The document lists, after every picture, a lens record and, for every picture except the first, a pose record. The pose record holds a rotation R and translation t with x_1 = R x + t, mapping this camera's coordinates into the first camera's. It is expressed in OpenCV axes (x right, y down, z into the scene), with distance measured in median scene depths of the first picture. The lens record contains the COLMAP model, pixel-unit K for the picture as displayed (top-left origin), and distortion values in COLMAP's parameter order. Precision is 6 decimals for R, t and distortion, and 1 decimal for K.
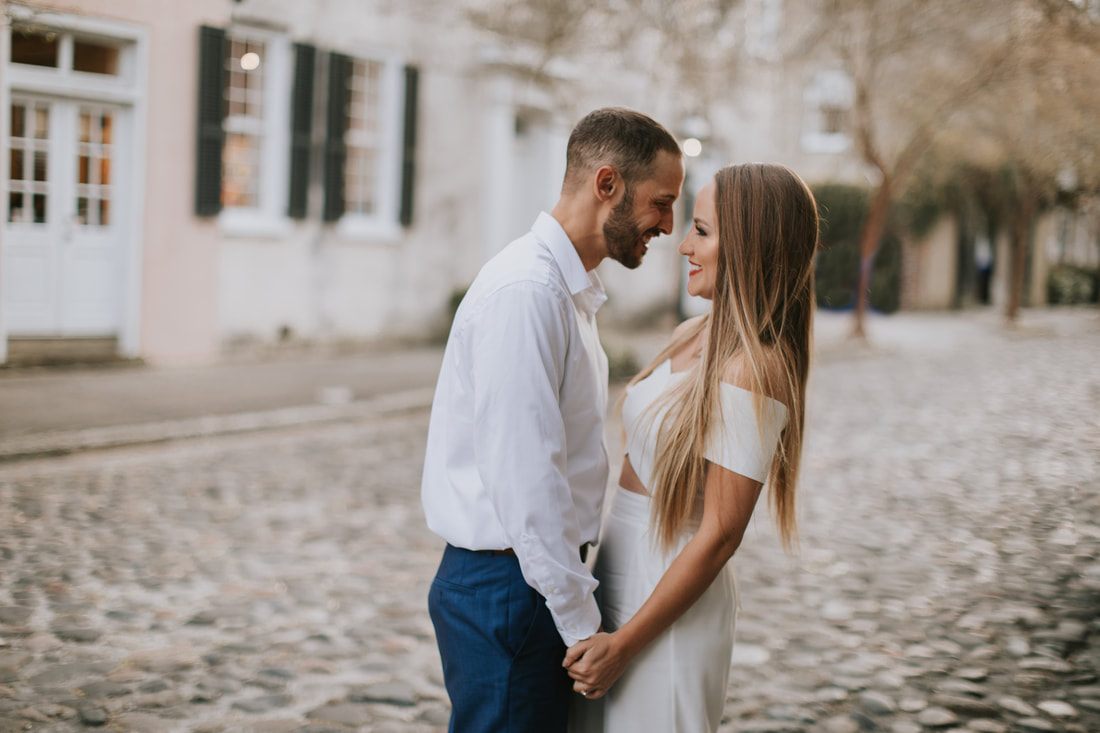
lens RADIAL K [[1773.3, 0, 550.0], [0, 1773.3, 366.5], [0, 0, 1]] dist [-0.024709, -0.043121]
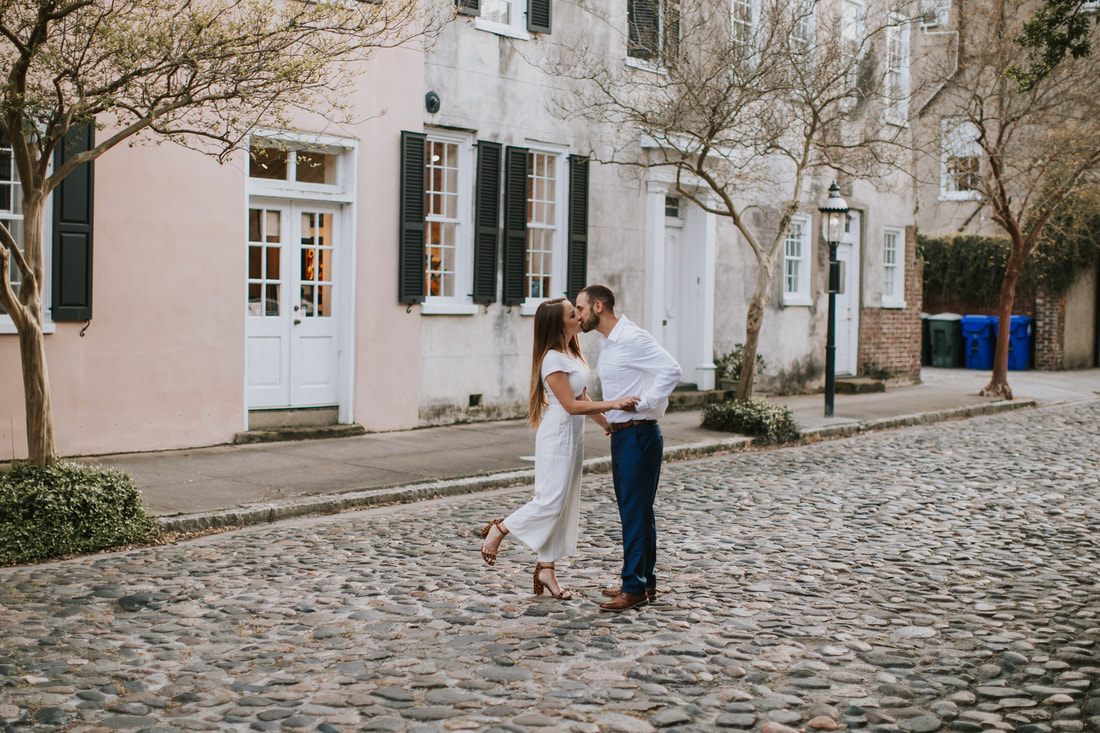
lens RADIAL K [[1963.9, 0, 550.0], [0, 1963.9, 366.5], [0, 0, 1]] dist [0.000524, -0.066736]
pose [[0.998446, -0.021858, -0.051263, -0.052403], [0.020263, 0.999301, -0.031431, -0.002510], [0.051915, 0.030344, 0.998190, -0.306465]]
